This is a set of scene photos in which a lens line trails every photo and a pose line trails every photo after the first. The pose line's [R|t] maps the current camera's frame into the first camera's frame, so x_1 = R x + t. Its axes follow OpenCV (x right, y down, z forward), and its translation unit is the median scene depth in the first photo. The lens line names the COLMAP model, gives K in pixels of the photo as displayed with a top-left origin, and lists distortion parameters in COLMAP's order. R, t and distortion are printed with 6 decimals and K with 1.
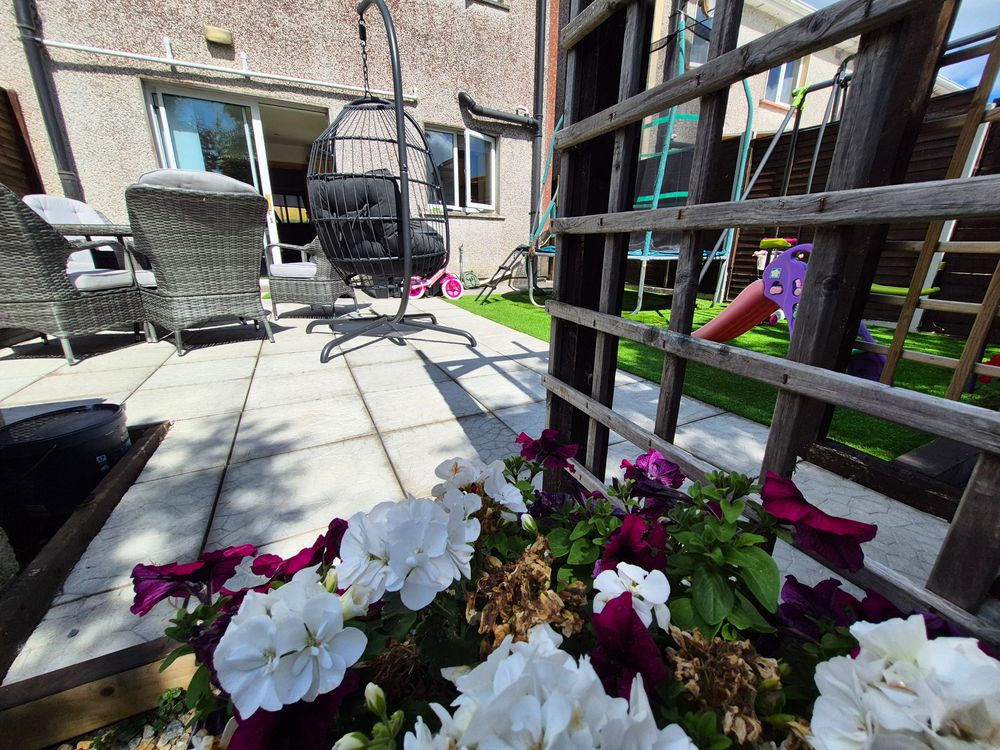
lens RADIAL K [[392.1, 0, 513.5], [0, 392.1, 374.0], [0, 0, 1]] dist [0.010173, -0.006319]
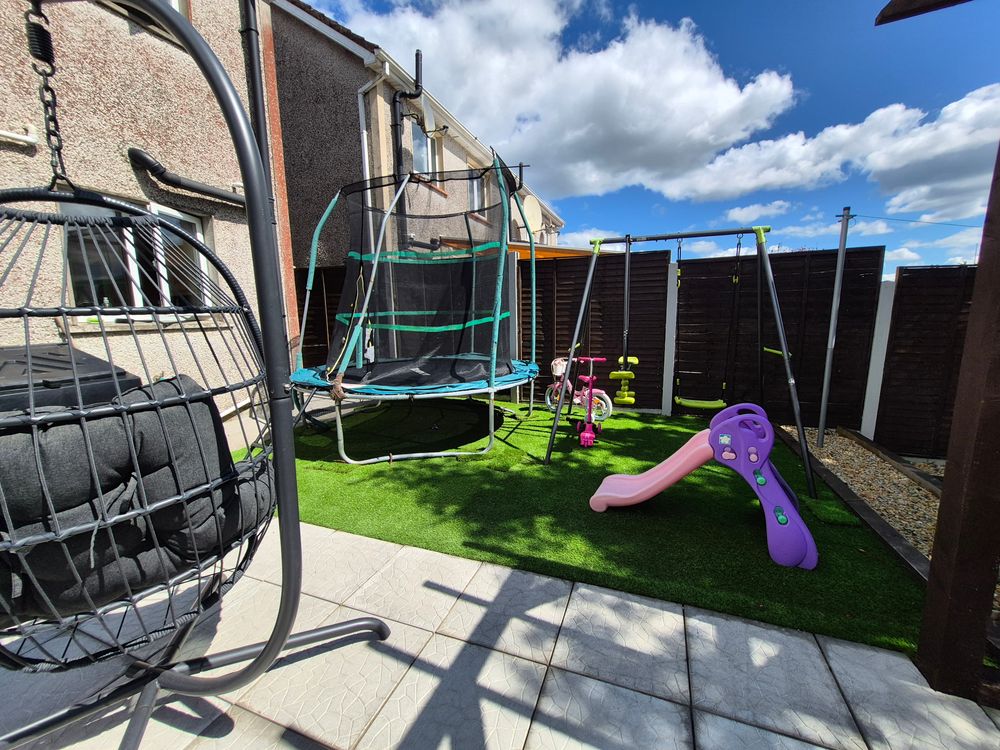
lens RADIAL K [[392.1, 0, 513.5], [0, 392.1, 374.0], [0, 0, 1]] dist [0.010173, -0.006319]
pose [[0.741687, -0.128470, 0.658328, -0.145755], [0.227599, 0.971458, -0.066843, -0.180641], [-0.630951, 0.199412, 0.749757, 0.208954]]
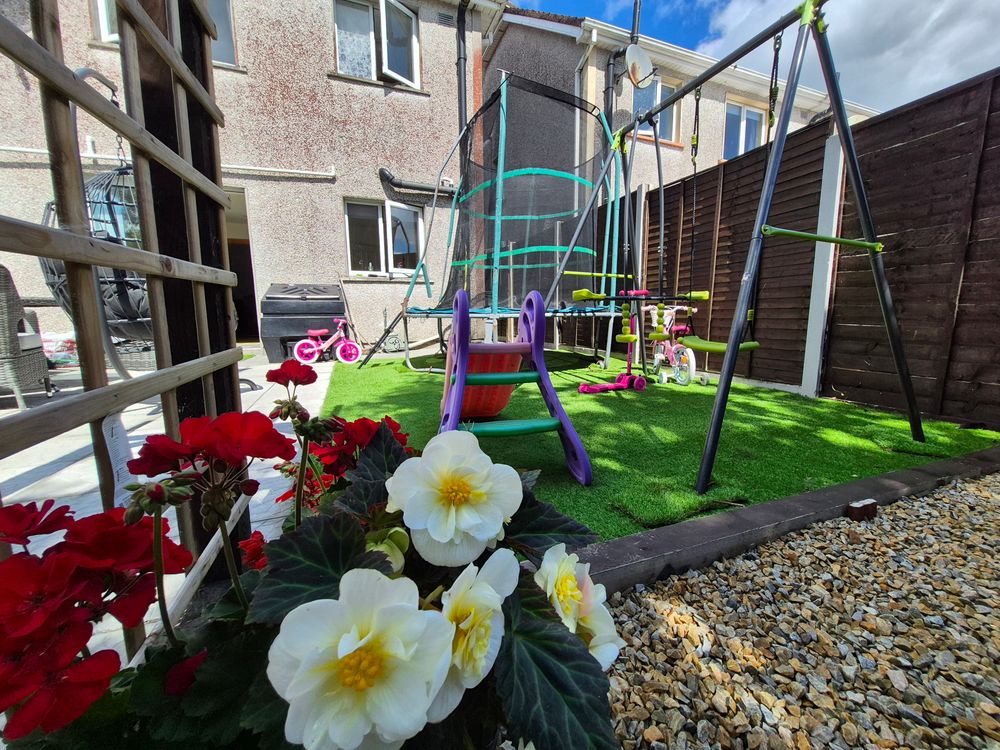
lens RADIAL K [[392.1, 0, 513.5], [0, 392.1, 374.0], [0, 0, 1]] dist [0.010173, -0.006319]
pose [[0.994796, -0.008420, -0.101541, 0.324861], [-0.007519, 0.987797, -0.155568, -0.017001], [0.101612, 0.155522, 0.982592, 0.096989]]
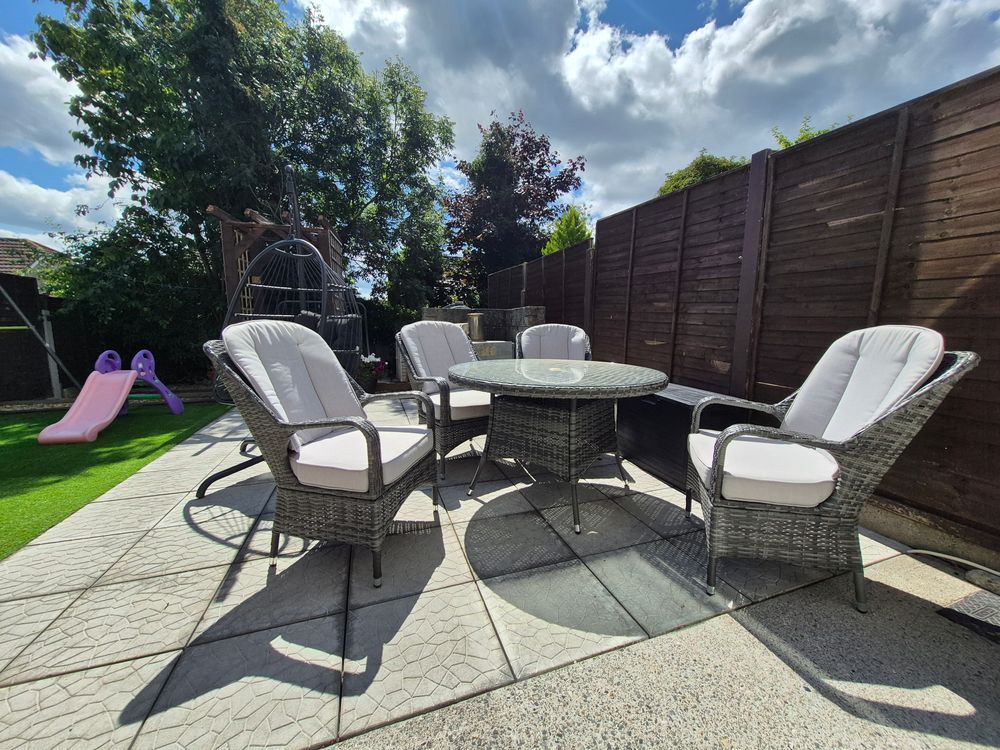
lens RADIAL K [[392.1, 0, 513.5], [0, 392.1, 374.0], [0, 0, 1]] dist [0.010173, -0.006319]
pose [[-0.990916, -0.052051, 0.123998, -0.516484], [0.005844, 0.904518, 0.426396, -0.386621], [-0.134352, 0.423247, -0.895997, 0.941217]]
